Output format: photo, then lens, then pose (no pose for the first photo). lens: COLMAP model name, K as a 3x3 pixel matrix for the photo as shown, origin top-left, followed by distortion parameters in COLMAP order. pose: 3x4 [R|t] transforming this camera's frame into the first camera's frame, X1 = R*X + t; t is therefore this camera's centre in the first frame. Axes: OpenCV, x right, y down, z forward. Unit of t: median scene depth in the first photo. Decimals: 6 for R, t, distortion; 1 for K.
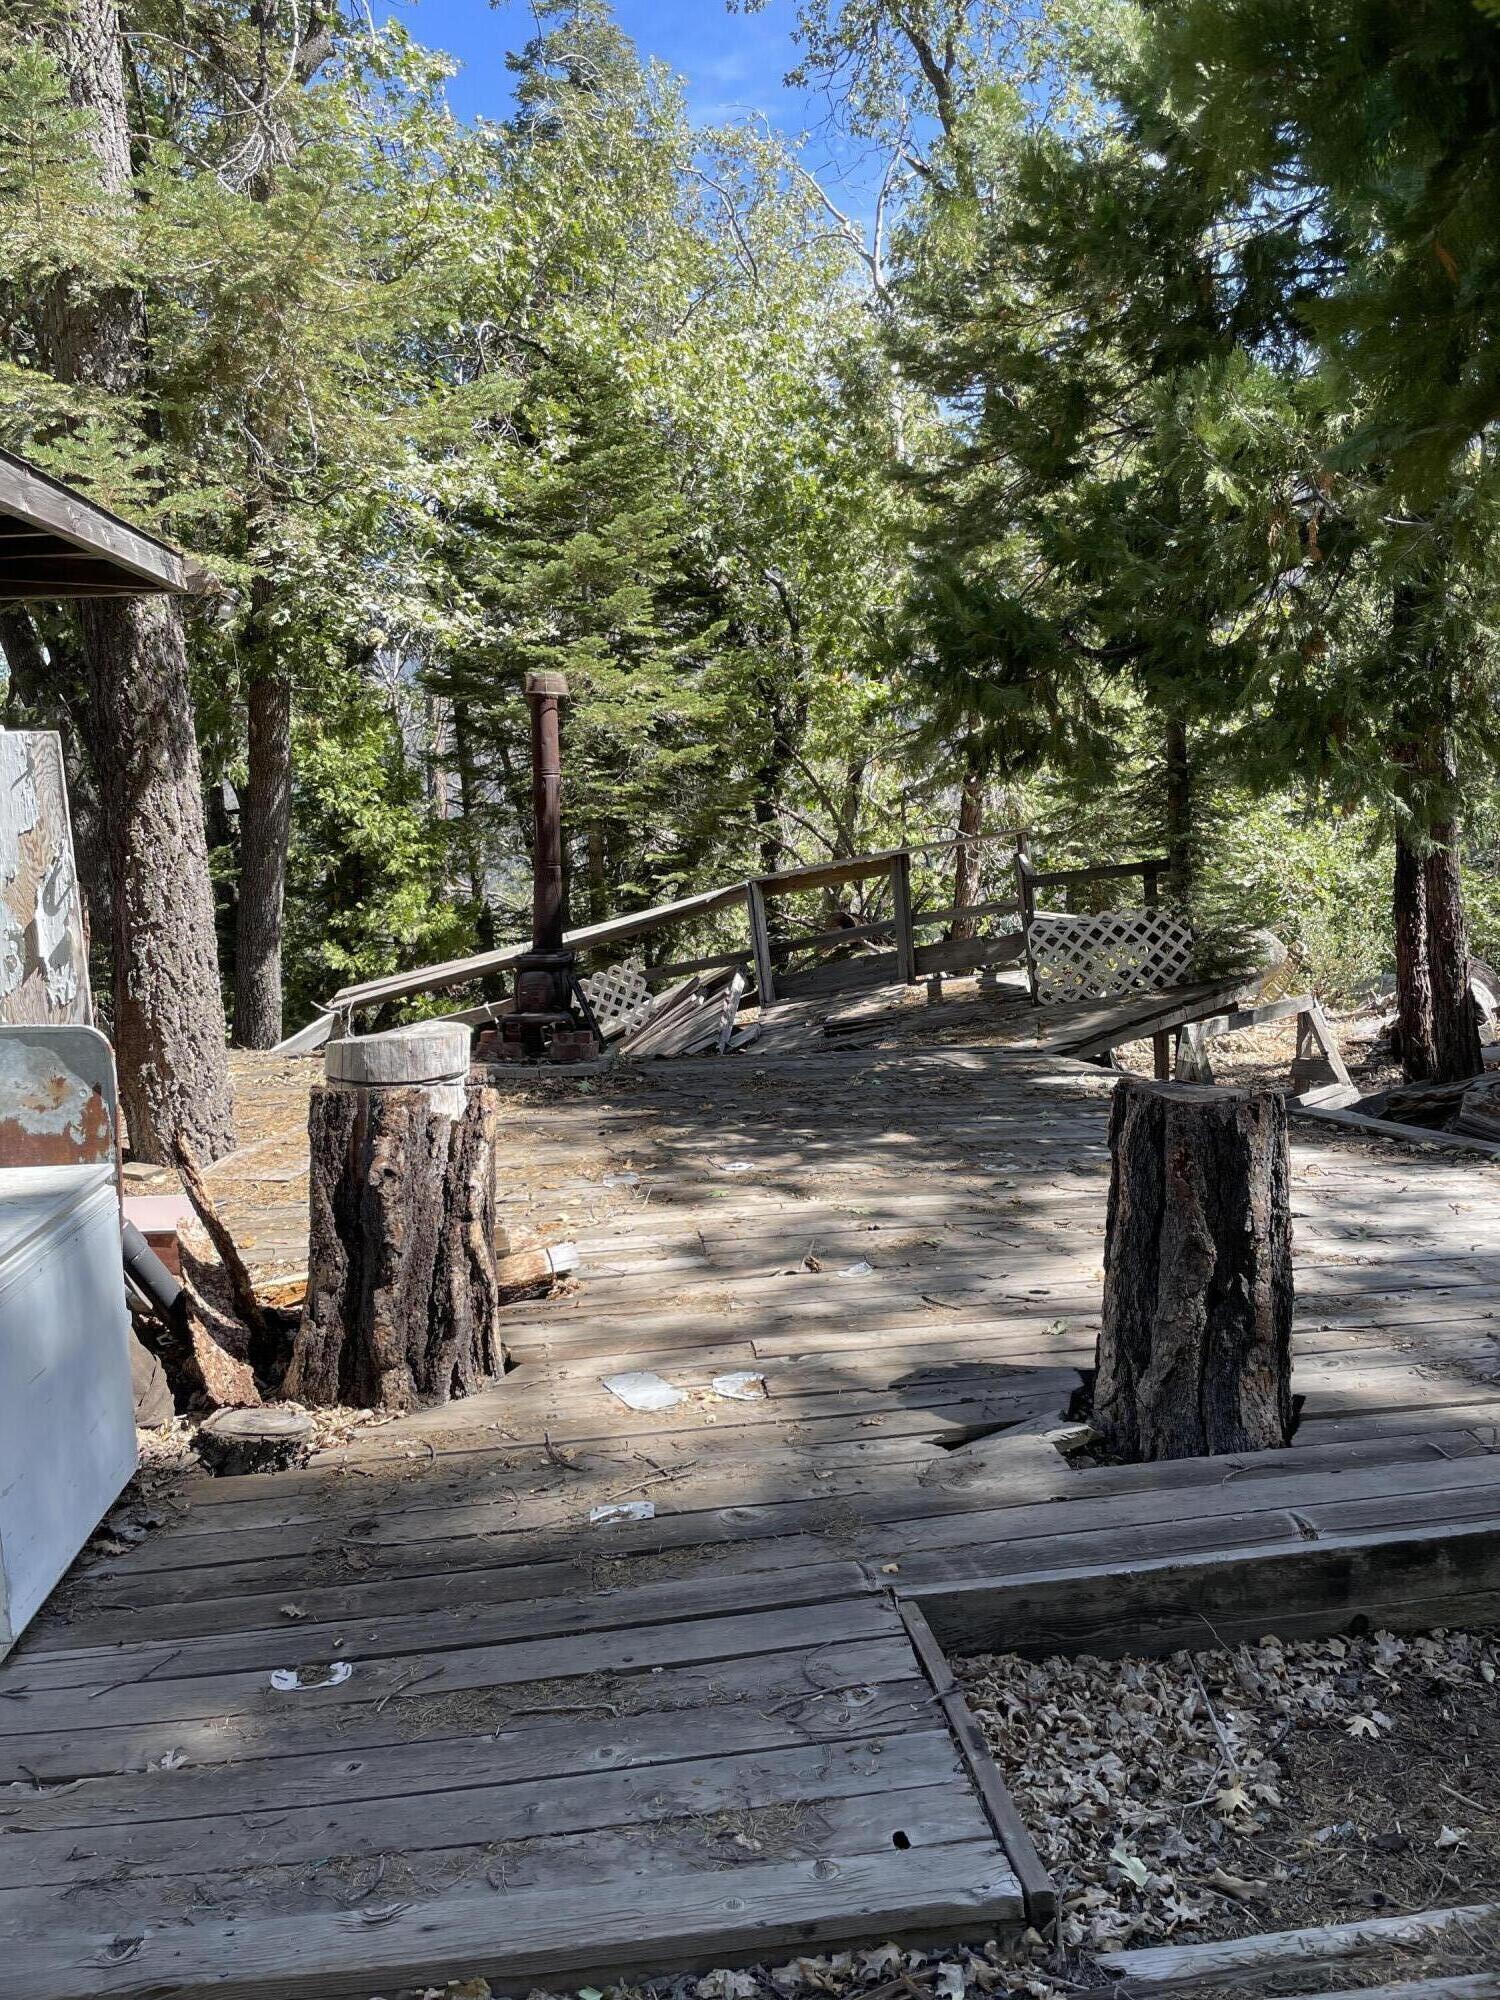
lens RADIAL K [[1547.0, 0, 750.0], [0, 1547.0, 1000.0], [0, 0, 1]] dist [0.063858, -0.088693]
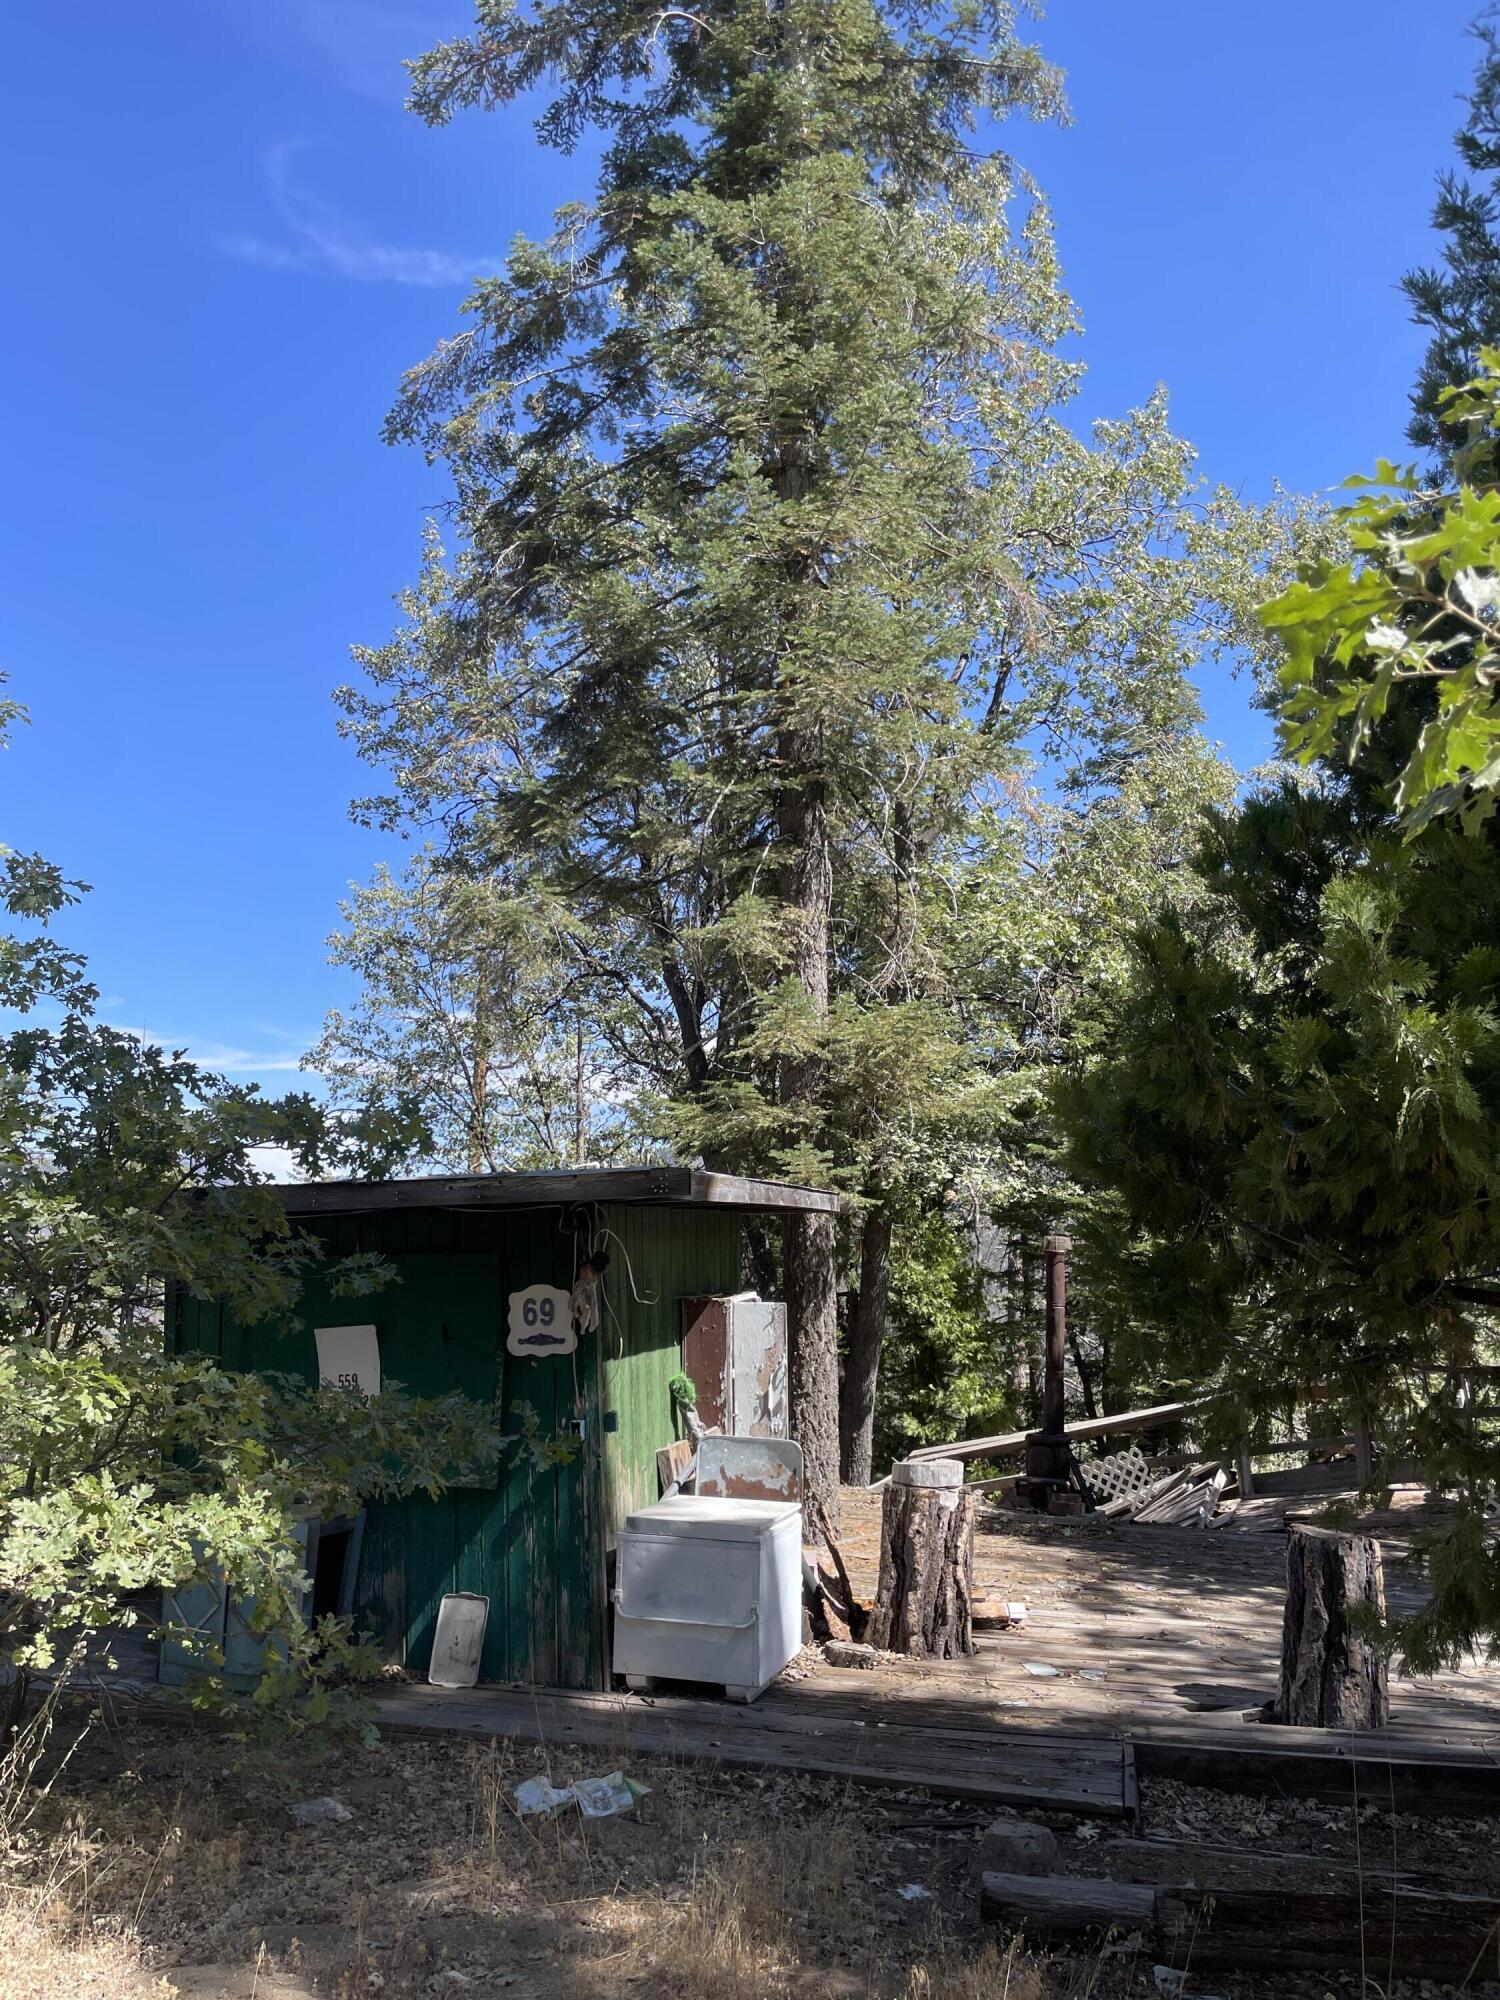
lens RADIAL K [[1497.3, 0, 750.0], [0, 1497.3, 1000.0], [0, 0, 1]] dist [0.110459, -0.002413]
pose [[0.929167, -0.023256, -0.368928, 0.198352], [-0.090735, 0.953139, -0.288606, 0.025269], [0.358352, 0.301638, 0.883515, -0.664836]]
